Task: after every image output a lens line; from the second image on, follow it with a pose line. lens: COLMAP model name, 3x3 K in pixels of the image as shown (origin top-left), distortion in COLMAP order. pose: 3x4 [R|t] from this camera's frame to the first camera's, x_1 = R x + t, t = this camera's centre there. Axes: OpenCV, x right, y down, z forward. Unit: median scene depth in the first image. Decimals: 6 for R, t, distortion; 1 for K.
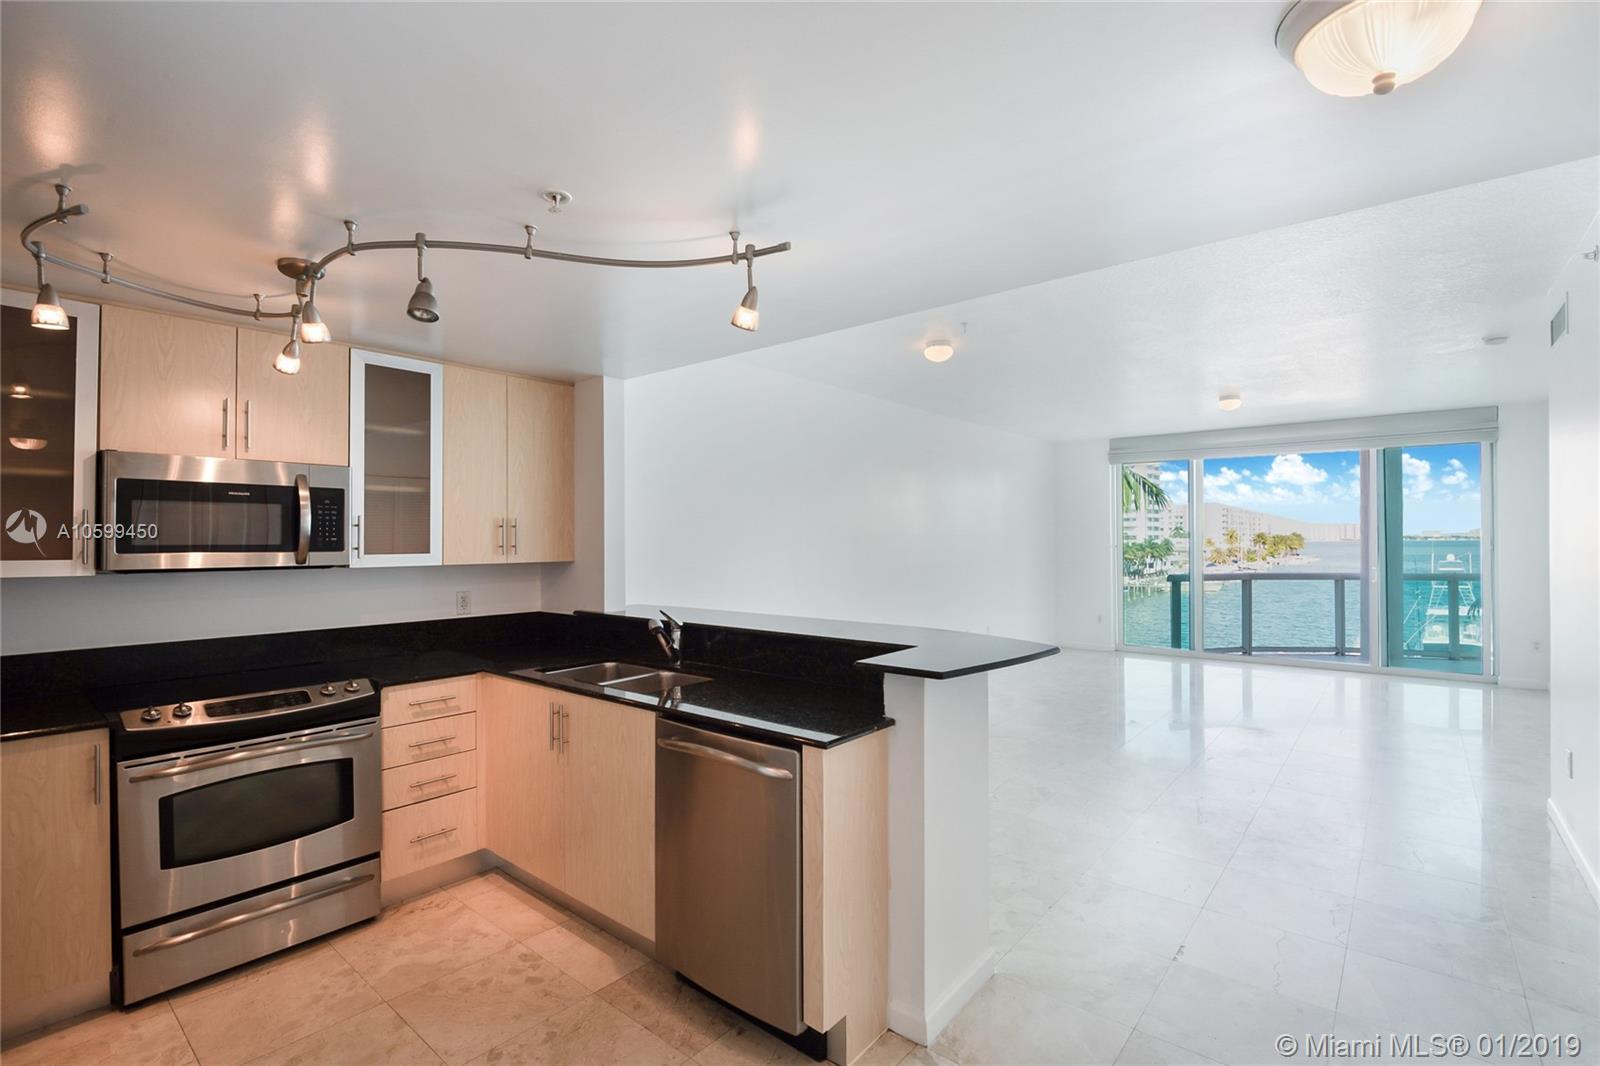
lens RADIAL K [[737.9, 0, 792.4], [0, 737.9, 531.2], [0, 0, 1]] dist [-0.011675, -0.000085]
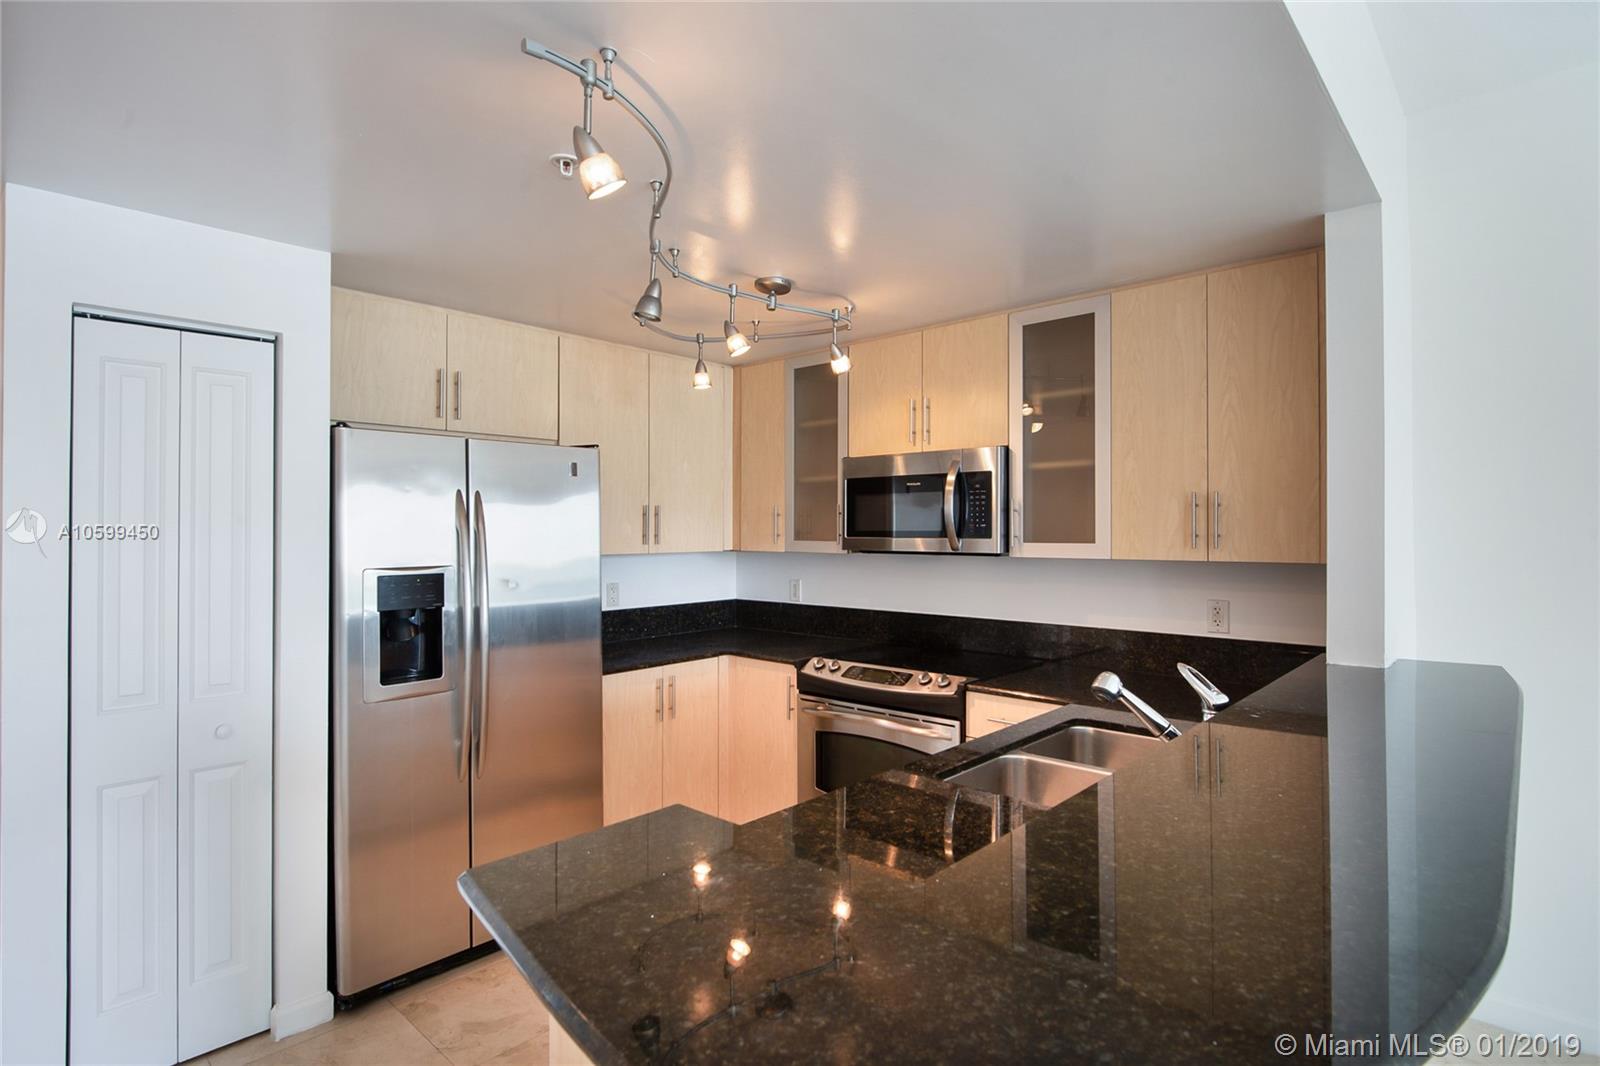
lens RADIAL K [[826.2, 0, 800.0], [0, 826.2, 533.0], [0, 0, 1]] dist [-0.000526, -0.000120]
pose [[-0.027214, 0.000133, -0.999630, 0.455092], [0.005891, 0.999983, -0.000027, 0.019984], [0.999612, -0.005889, -0.027214, 0.825366]]
